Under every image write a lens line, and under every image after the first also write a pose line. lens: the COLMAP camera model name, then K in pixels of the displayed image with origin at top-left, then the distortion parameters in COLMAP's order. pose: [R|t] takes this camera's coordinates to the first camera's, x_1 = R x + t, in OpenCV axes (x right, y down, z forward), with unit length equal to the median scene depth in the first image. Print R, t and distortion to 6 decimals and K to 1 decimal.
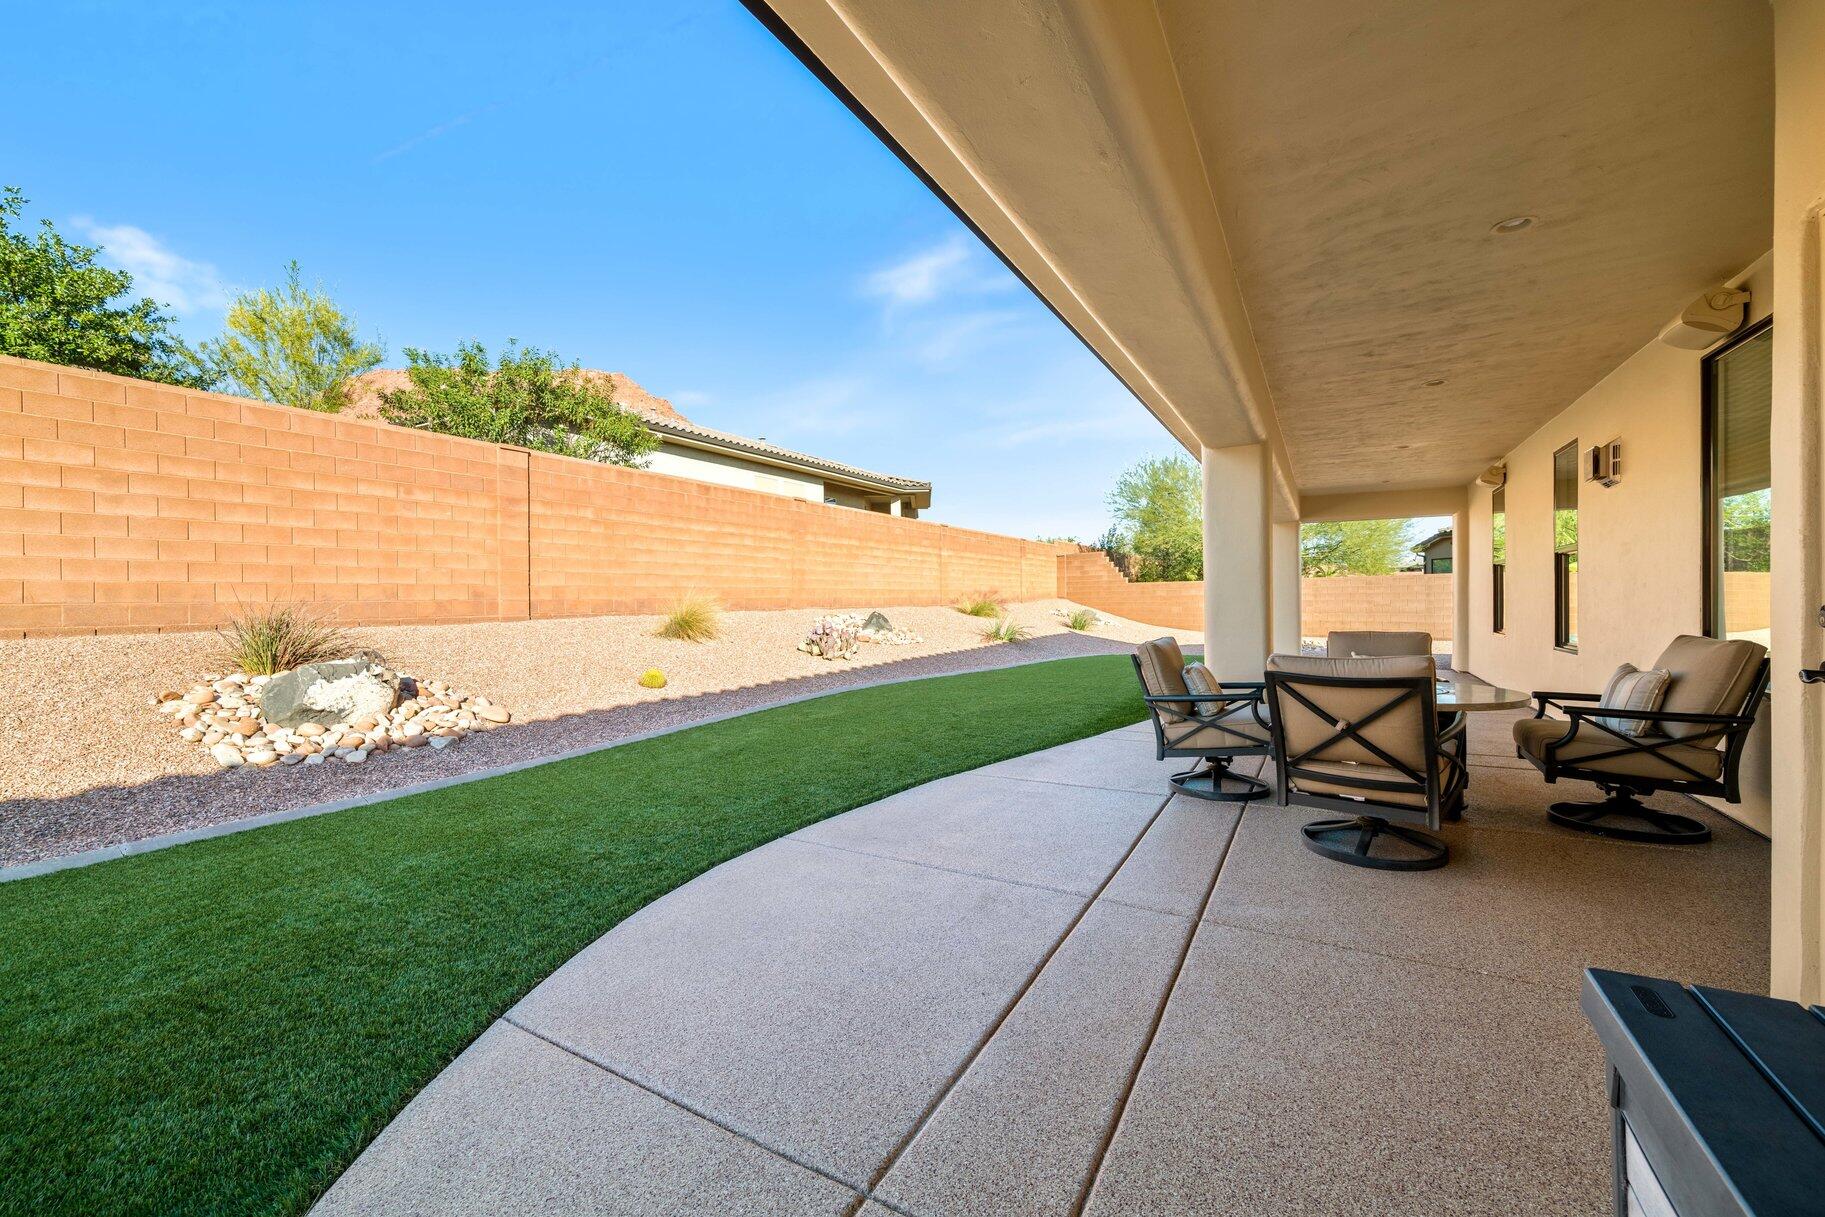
lens RADIAL K [[722.5, 0, 916.0], [0, 722.5, 605.4], [0, 0, 1]] dist [0.000200, 0.000008]
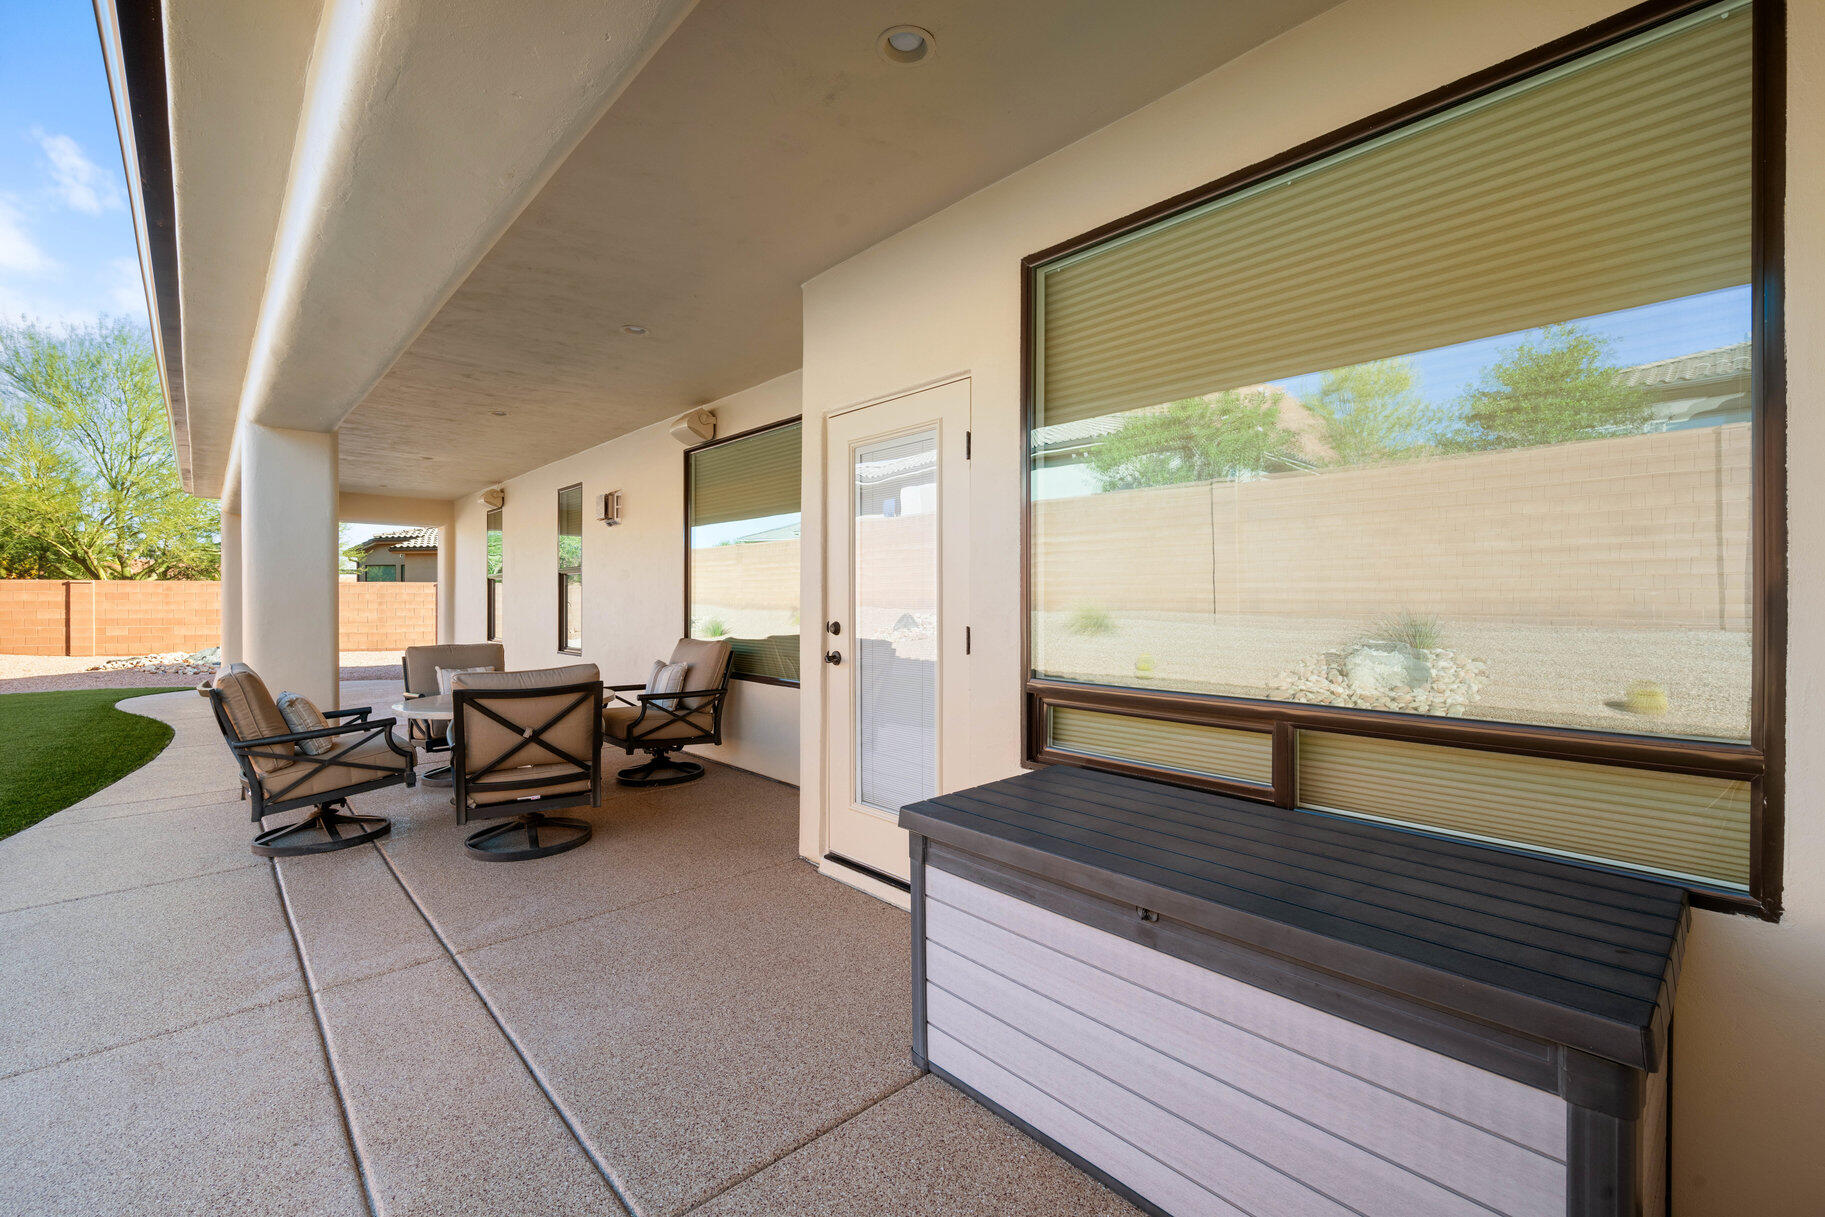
lens RADIAL K [[775.6, 0, 913.5], [0, 775.6, 607.1], [0, 0, 1]] dist [-0.000189, 0.000221]
pose [[0.305782, 0.003302, 0.952096, -0.308627], [0.004054, 0.999980, -0.004770, -0.013564], [-0.952093, 0.005318, 0.305762, 0.080799]]
